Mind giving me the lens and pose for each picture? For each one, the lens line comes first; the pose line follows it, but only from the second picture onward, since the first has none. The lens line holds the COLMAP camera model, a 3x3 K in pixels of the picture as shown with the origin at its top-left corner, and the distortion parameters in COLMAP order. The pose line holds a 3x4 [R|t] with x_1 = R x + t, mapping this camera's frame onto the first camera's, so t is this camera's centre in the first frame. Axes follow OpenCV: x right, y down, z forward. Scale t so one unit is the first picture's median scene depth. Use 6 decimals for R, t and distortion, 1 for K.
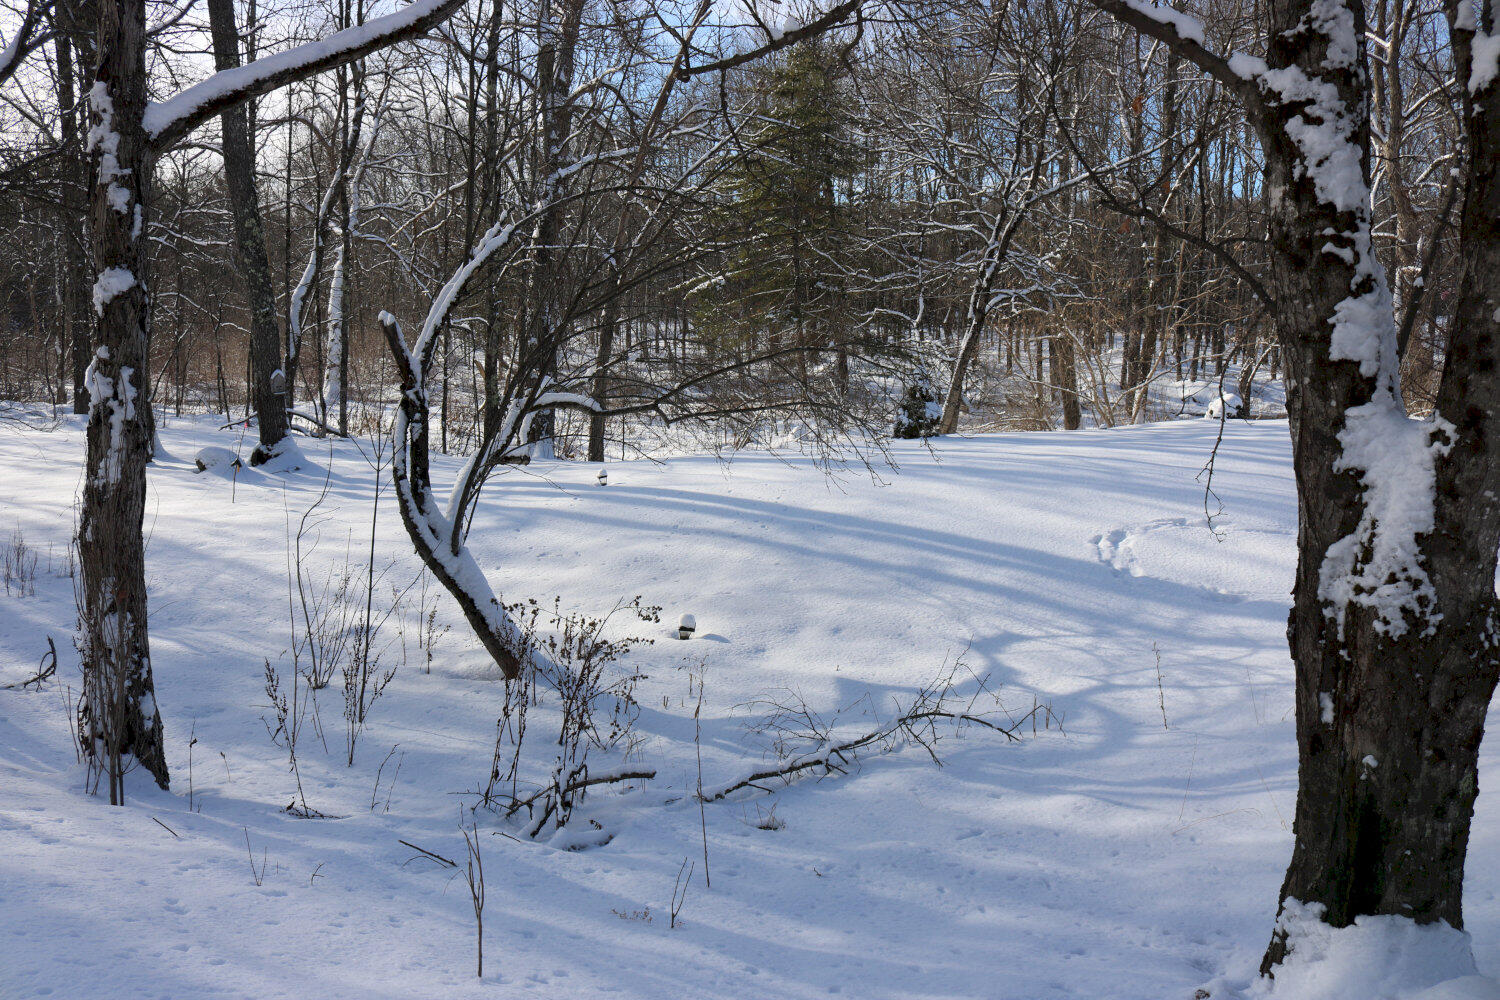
lens RADIAL K [[1248.2, 0, 748.7], [0, 1248.2, 500.2], [0, 0, 1]] dist [-0.153186, 0.123171]
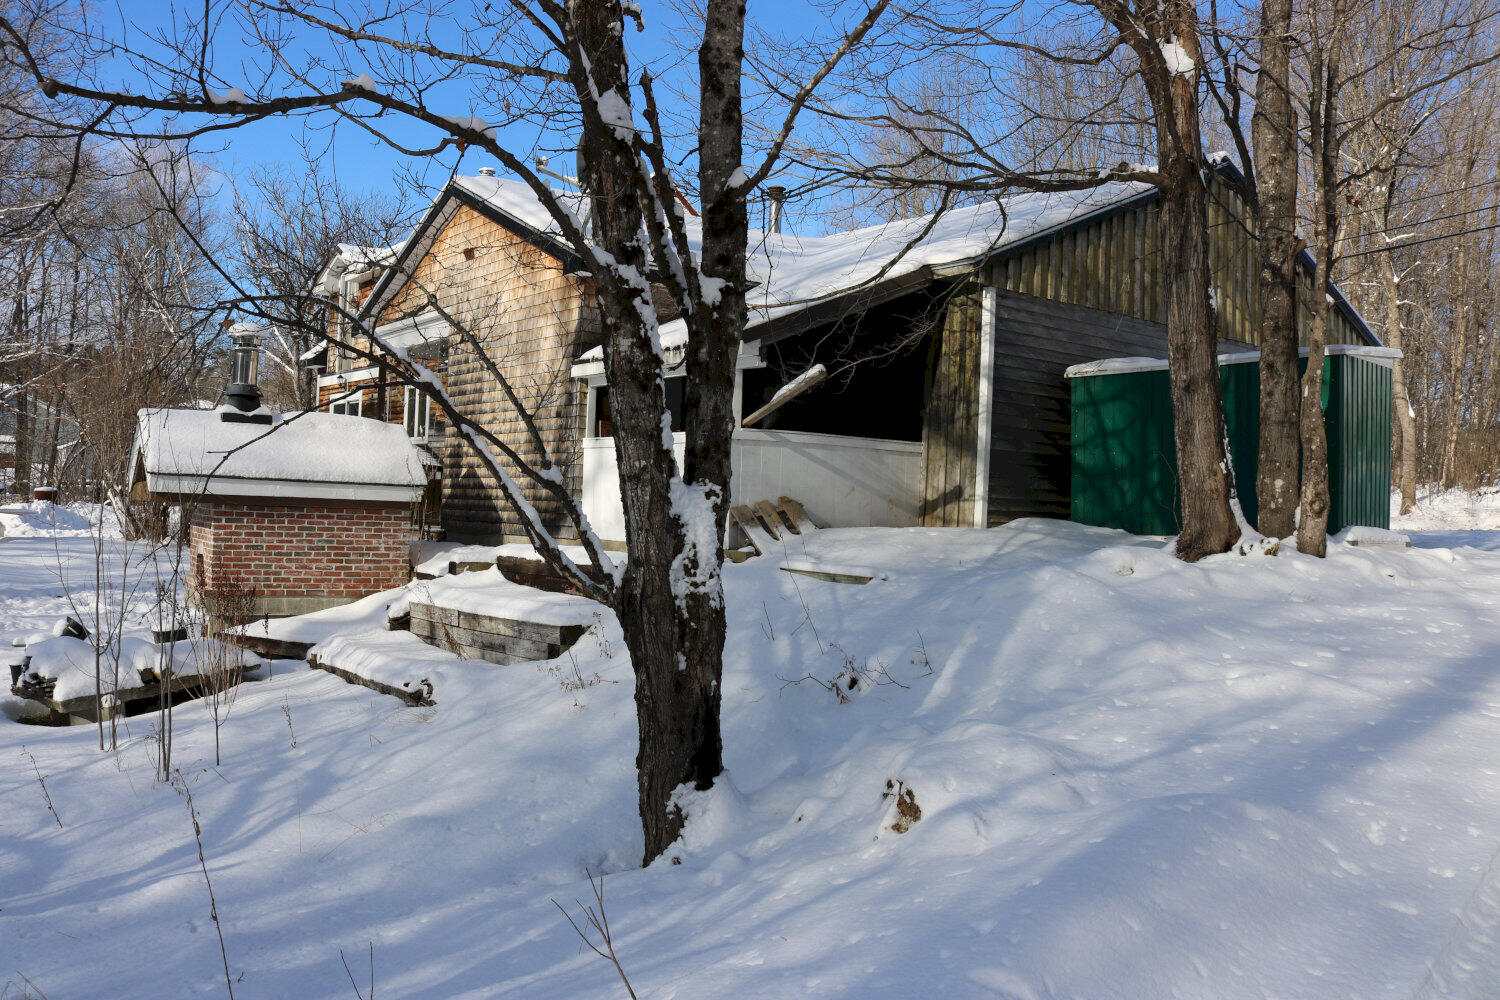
lens RADIAL K [[1248.2, 0, 749.9], [0, 1248.2, 498.1], [0, 0, 1]] dist [-0.153186, 0.123171]
pose [[0.119219, 0.001710, 0.992867, -1.187635], [0.099223, 0.994972, -0.013628, -0.014958], [-0.987898, 0.100140, 0.118450, 0.691630]]
